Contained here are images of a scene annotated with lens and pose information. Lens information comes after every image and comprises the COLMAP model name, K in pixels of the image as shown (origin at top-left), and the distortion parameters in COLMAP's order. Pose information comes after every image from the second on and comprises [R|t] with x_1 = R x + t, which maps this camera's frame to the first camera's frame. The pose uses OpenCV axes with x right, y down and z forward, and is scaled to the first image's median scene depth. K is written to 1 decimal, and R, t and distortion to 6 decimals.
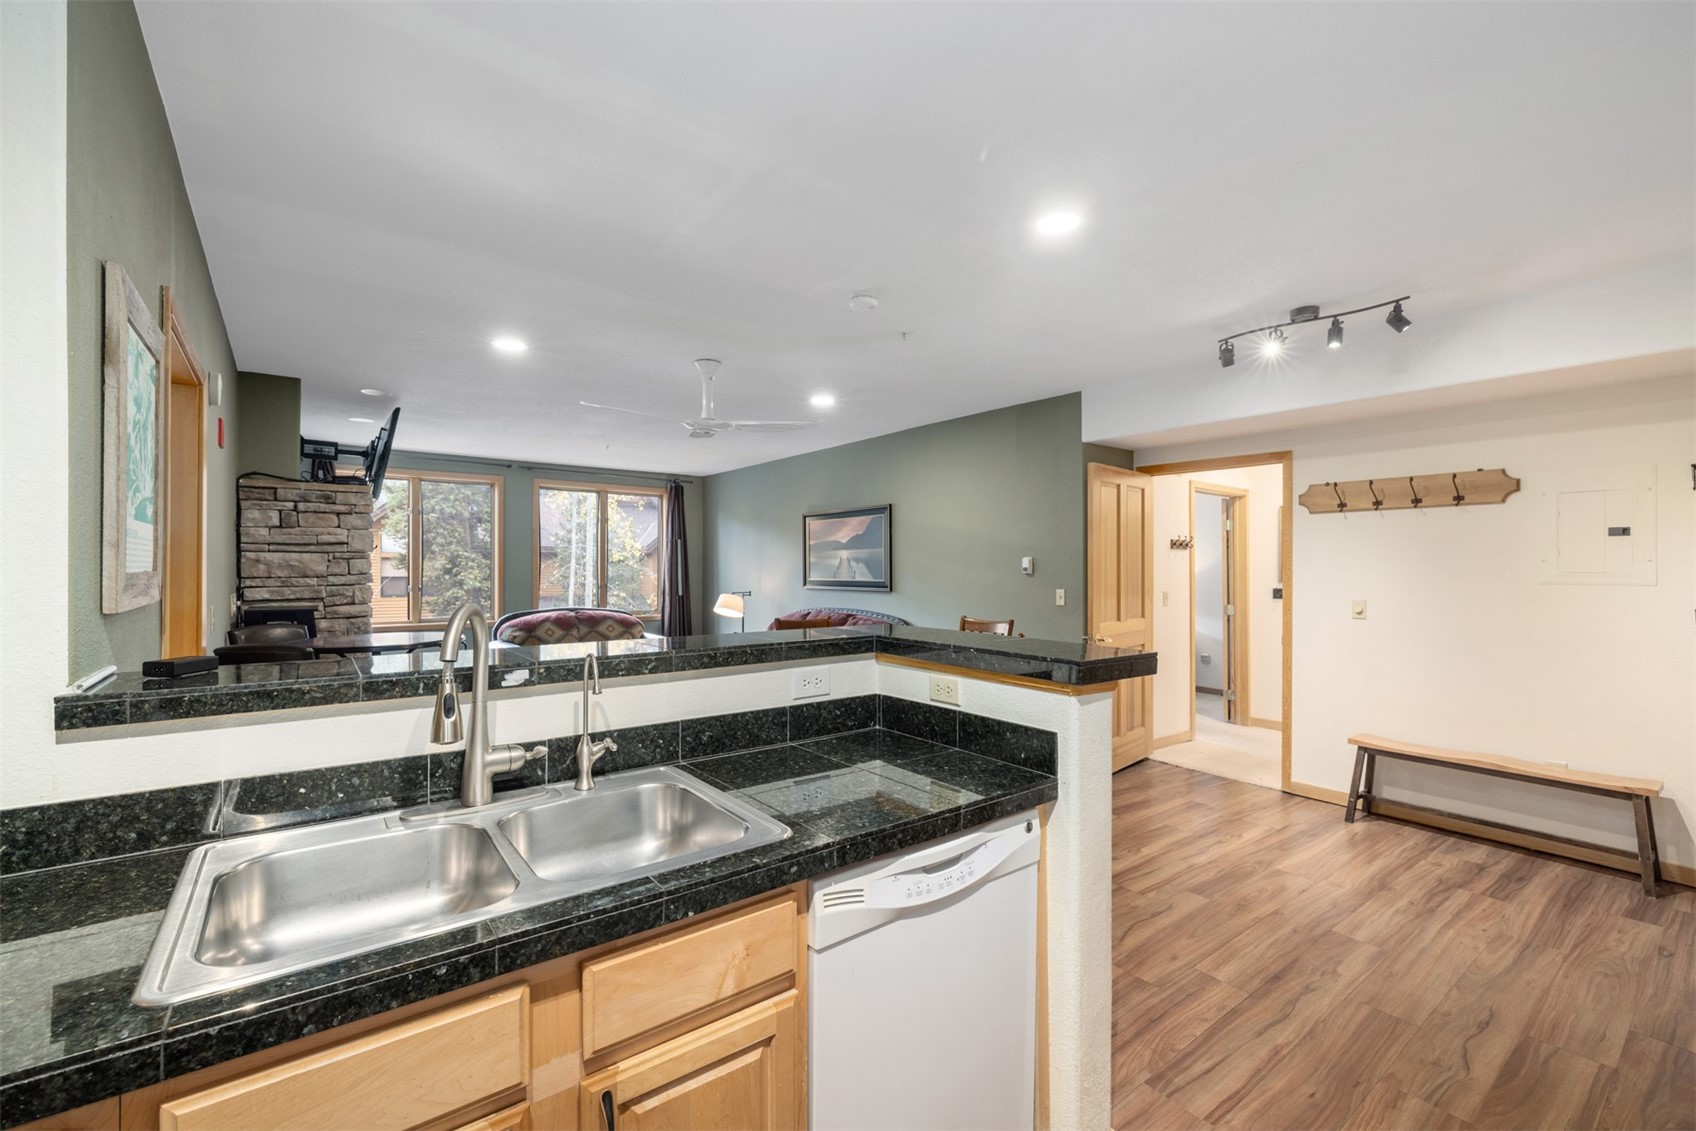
lens RADIAL K [[710.4, 0, 853.9], [0, 710.4, 562.4], [0, 0, 1]] dist [-0.000314, 0.001508]
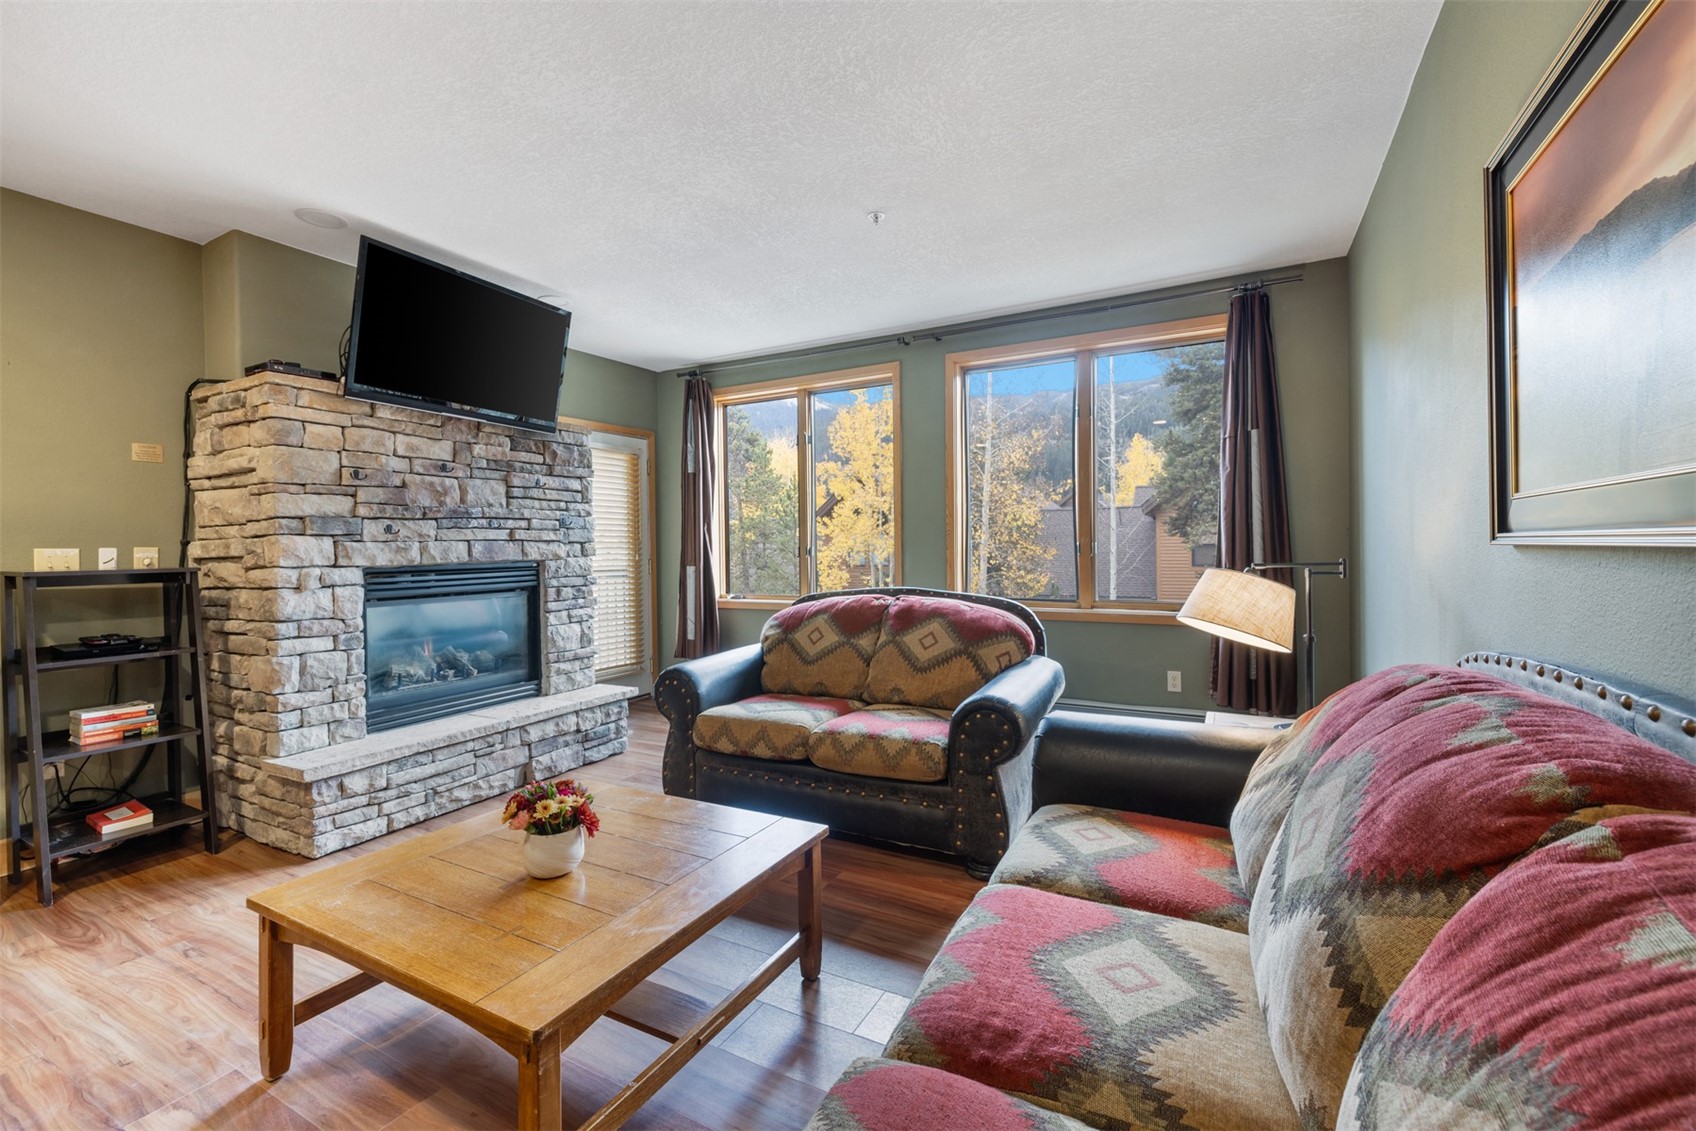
lens RADIAL K [[710.4, 0, 840.5], [0, 710.4, 547.6], [0, 0, 1]] dist [-0.000314, 0.001508]
pose [[0.387039, -0.006288, -0.922042, 0.046817], [0.026416, 0.999642, 0.004271, 0.051966], [0.921685, -0.026010, 0.387066, 1.227567]]
